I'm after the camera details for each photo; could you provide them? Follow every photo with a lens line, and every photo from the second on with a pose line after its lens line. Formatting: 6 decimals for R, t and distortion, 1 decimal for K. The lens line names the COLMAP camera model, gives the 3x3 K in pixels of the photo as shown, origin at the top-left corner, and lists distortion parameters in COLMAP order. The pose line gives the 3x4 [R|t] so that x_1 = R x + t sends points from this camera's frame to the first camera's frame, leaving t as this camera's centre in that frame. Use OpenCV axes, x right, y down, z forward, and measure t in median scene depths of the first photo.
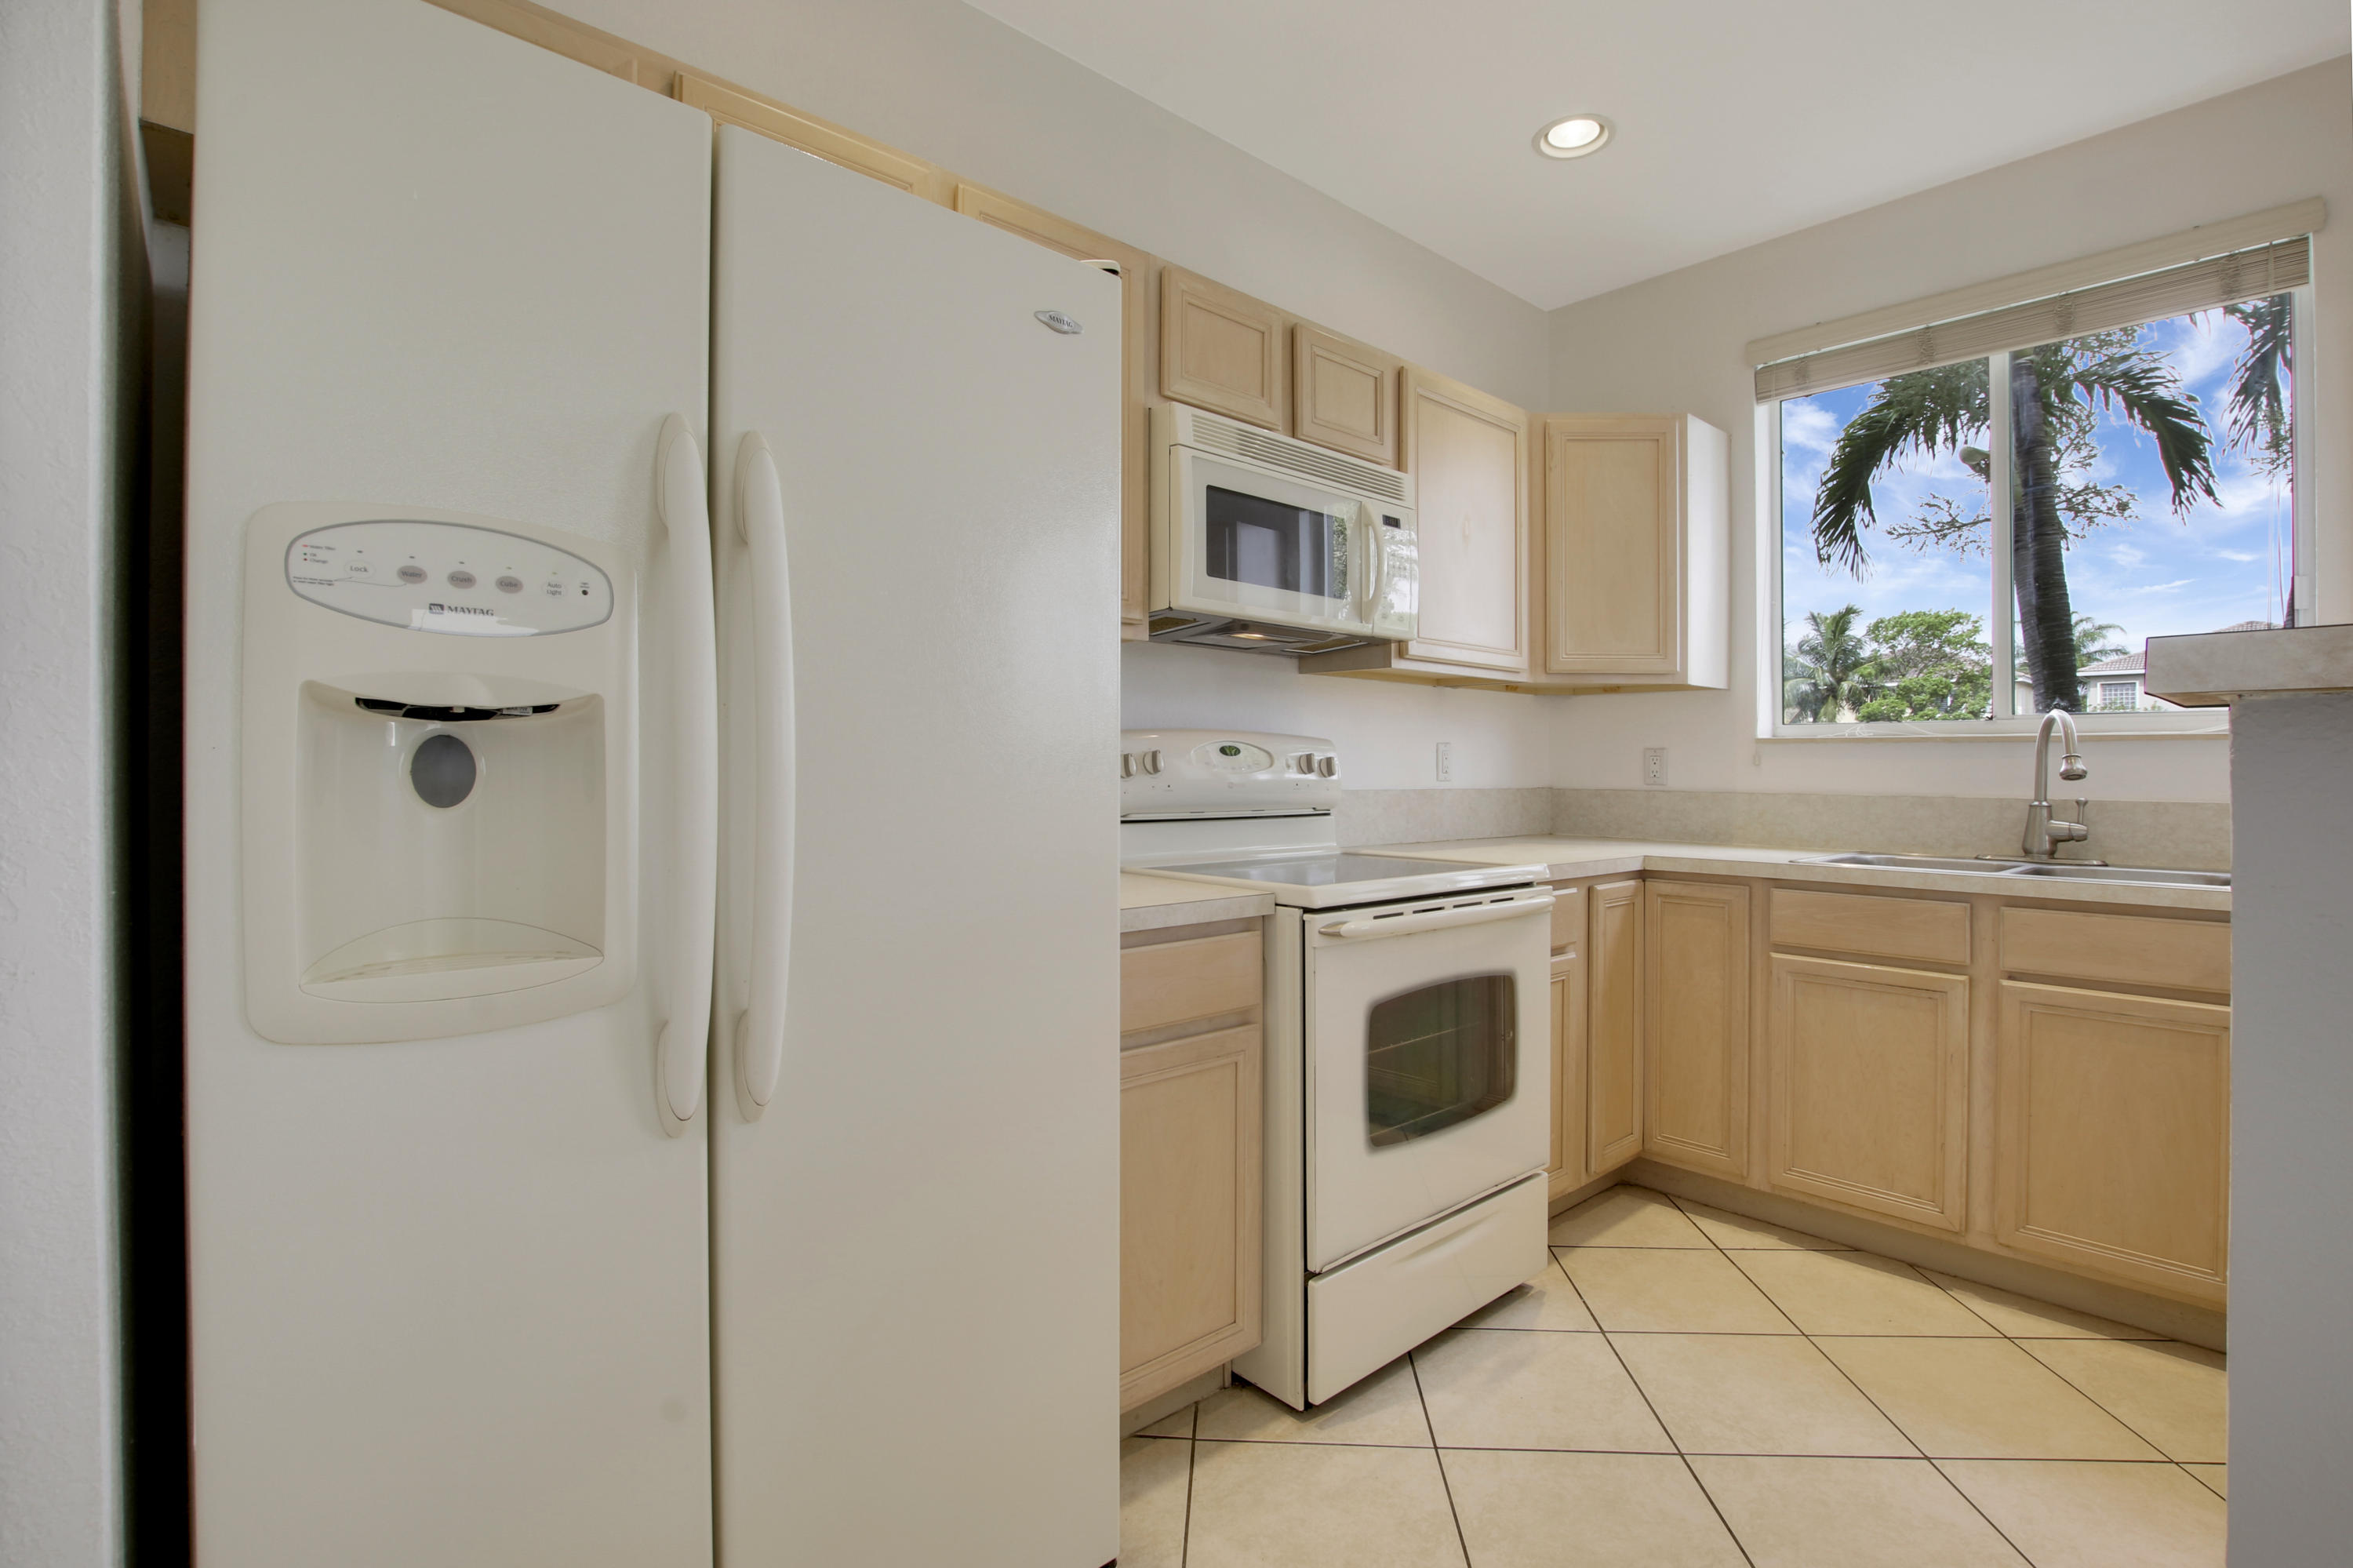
lens RADIAL K [[1086.5, 0, 1174.8], [0, 1086.5, 770.6], [0, 0, 1]] dist [-0.030526, 0.000315]
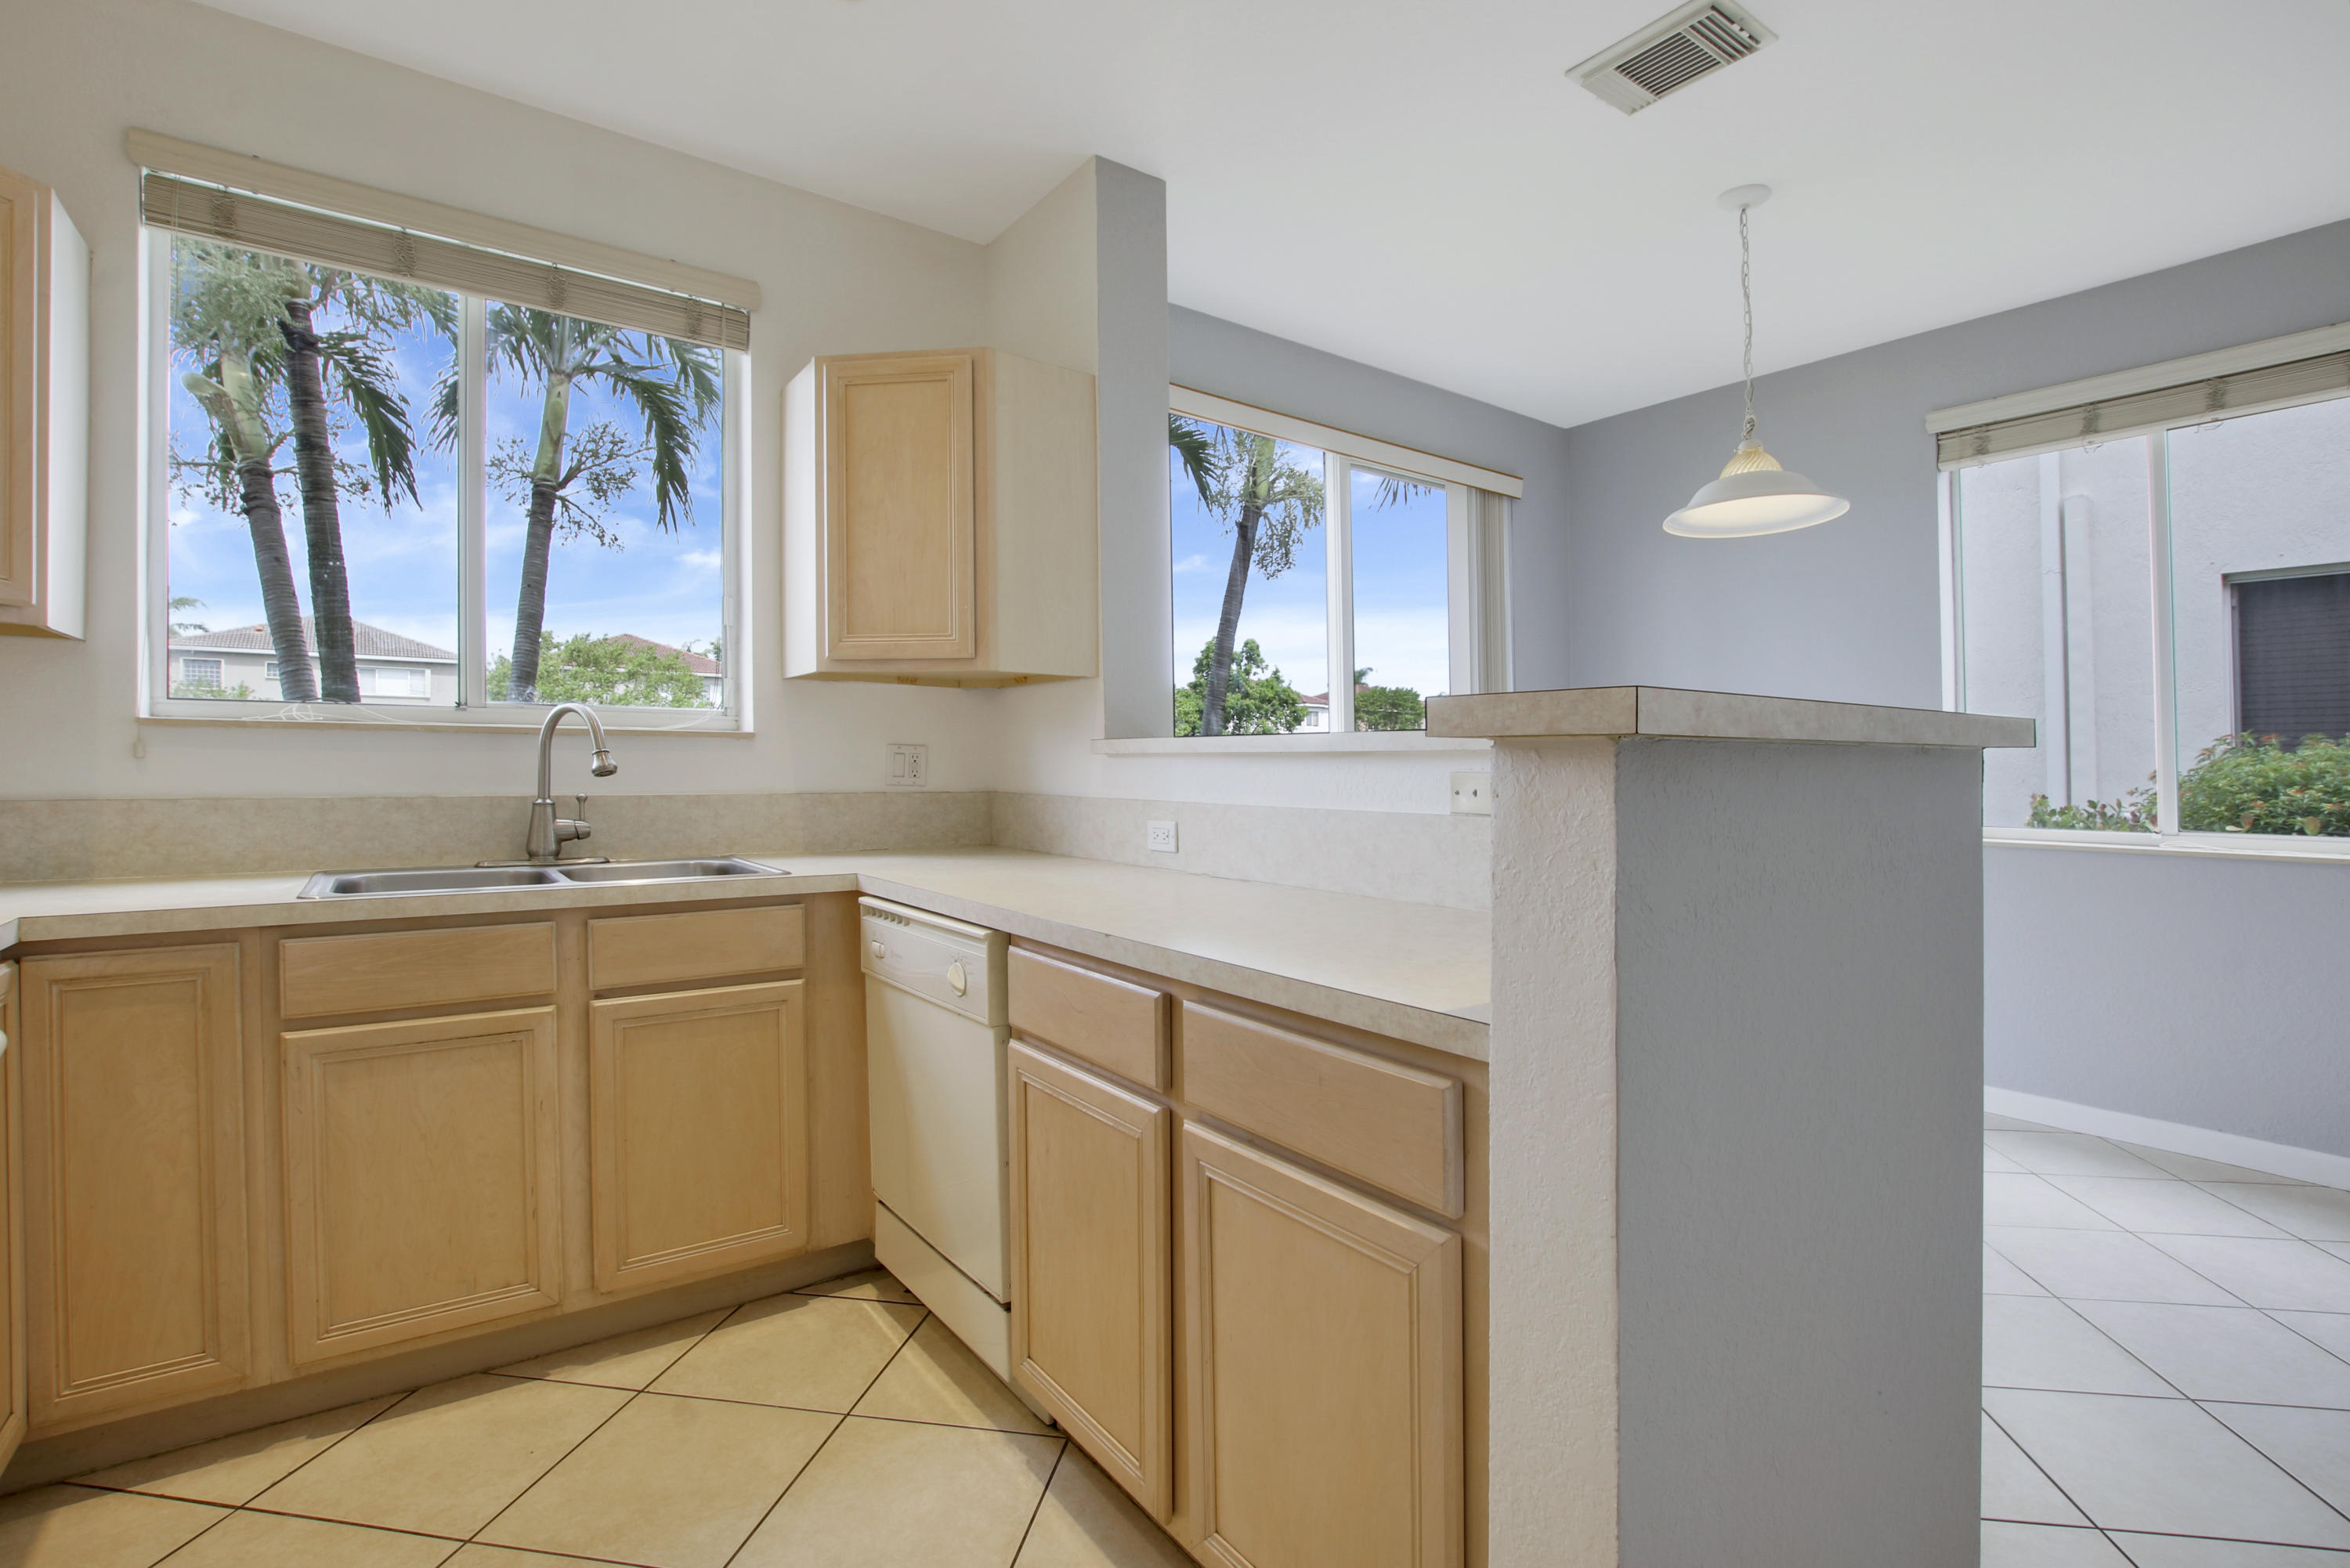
lens RADIAL K [[1106.5, 0, 1189.8], [0, 1106.5, 753.6], [0, 0, 1]] dist [-0.042144, 0.012099]
pose [[0.093746, 0.002094, 0.995594, -0.080619], [-0.004257, 0.999989, -0.001703, -0.011380], [-0.995587, -0.004079, 0.093754, 0.359234]]
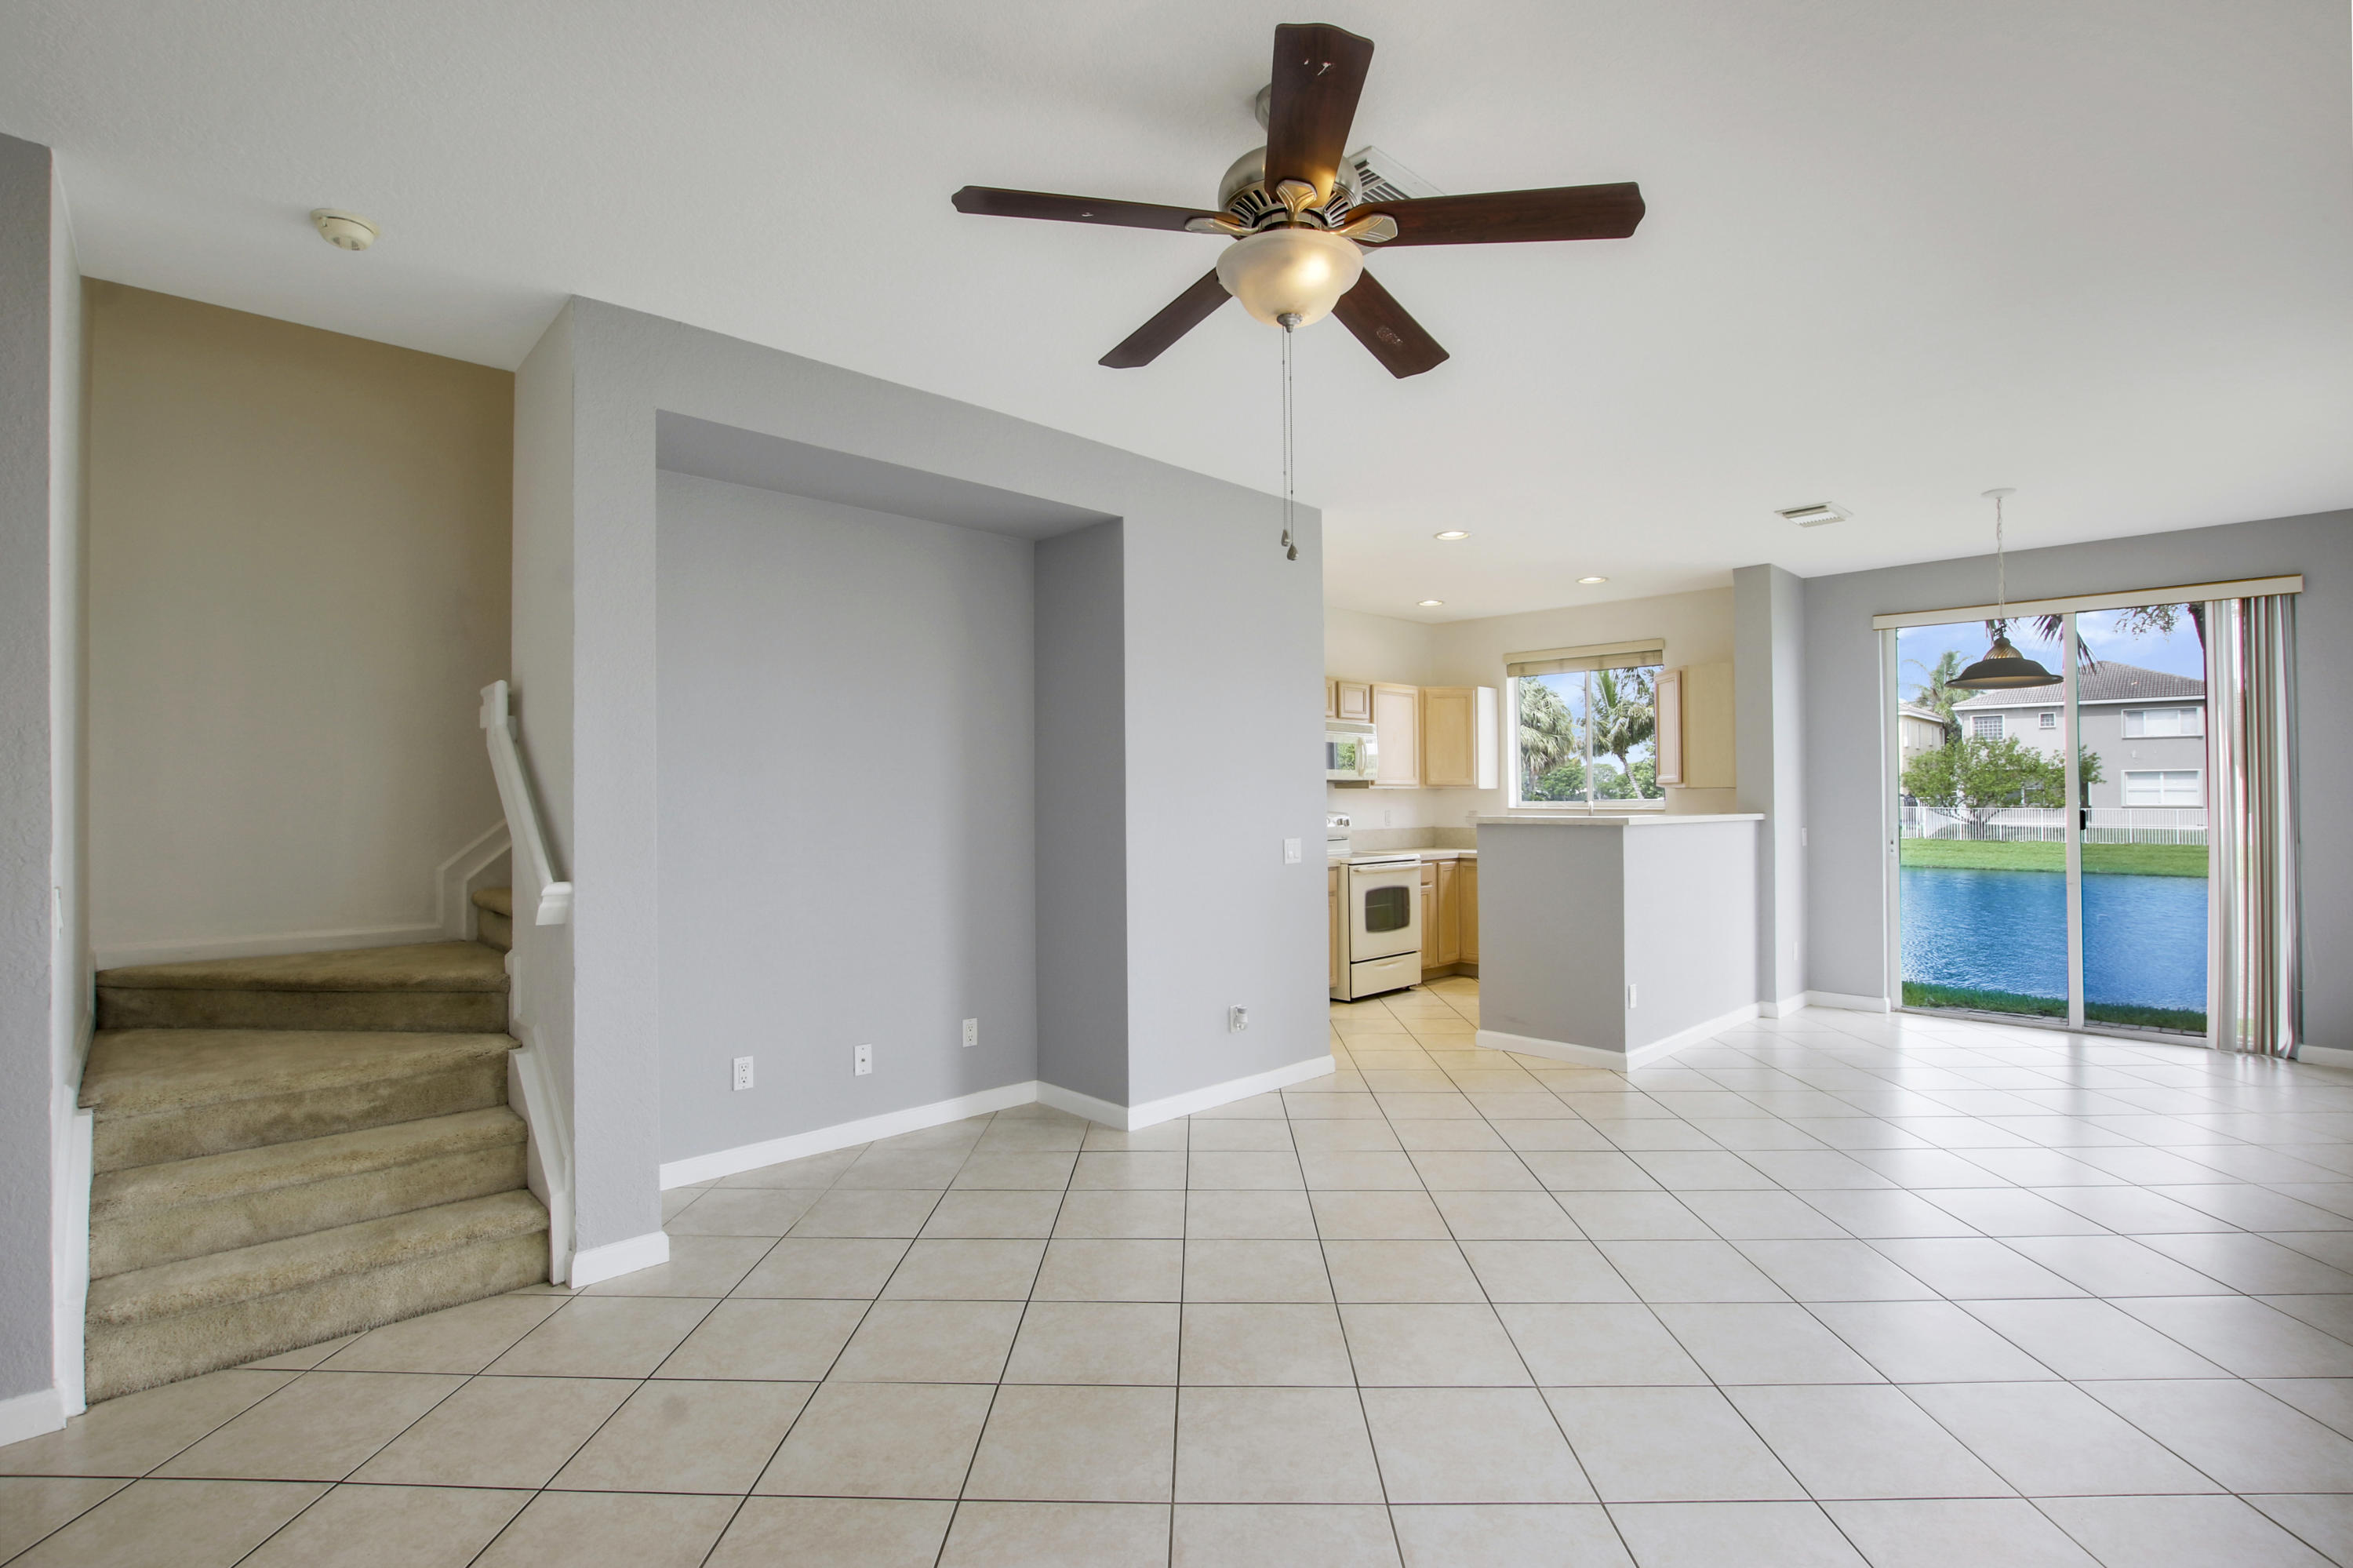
lens RADIAL K [[1090.5, 0, 1179.6], [0, 1090.5, 810.0], [0, 0, 1]] dist [-0.025563, 0.000108]
pose [[0.998946, -0.013258, 0.043950, -0.455185], [0.012862, 0.999874, 0.009300, -0.074333], [-0.044068, -0.008725, 0.998990, -1.977760]]
